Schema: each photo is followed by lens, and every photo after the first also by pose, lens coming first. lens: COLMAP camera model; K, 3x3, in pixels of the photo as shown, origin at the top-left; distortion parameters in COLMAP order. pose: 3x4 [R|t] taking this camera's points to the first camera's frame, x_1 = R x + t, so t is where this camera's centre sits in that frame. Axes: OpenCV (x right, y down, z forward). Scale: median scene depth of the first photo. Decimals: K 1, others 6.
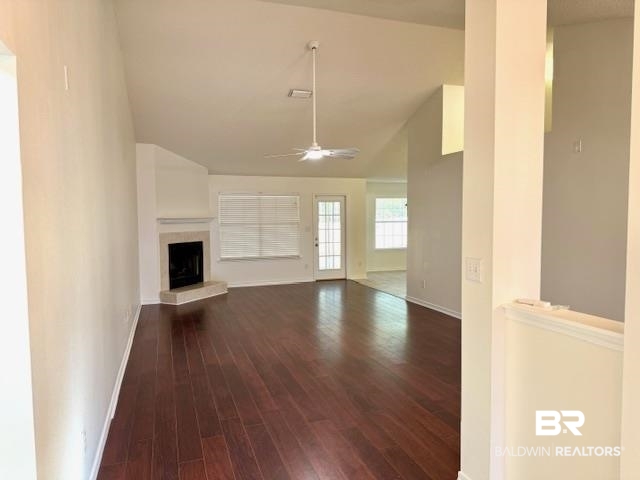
lens RADIAL K [[437.3, 0, 320.0], [0, 437.3, 240.0], [0, 0, 1]] dist [0.002554, 0.000422]
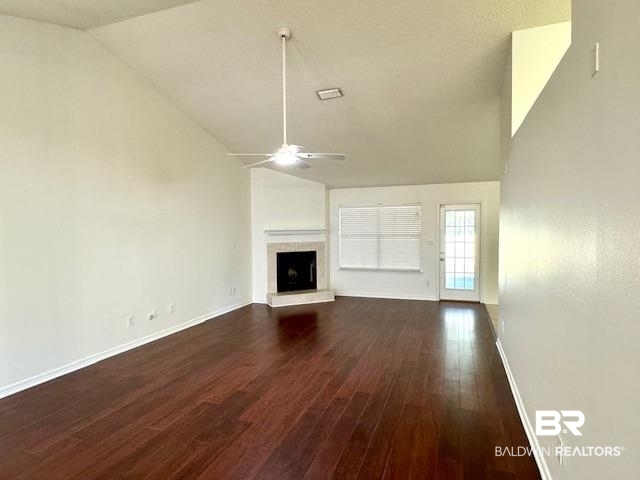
lens RADIAL K [[353.9, 0, 320.0], [0, 353.9, 240.0], [0, 0, 1]] dist [0.003520, 0.000804]
pose [[0.756496, 0.019457, -0.653708, 0.298007], [-0.029305, 0.999562, -0.004162, -0.020127], [0.653341, 0.022305, 0.756735, 0.315797]]
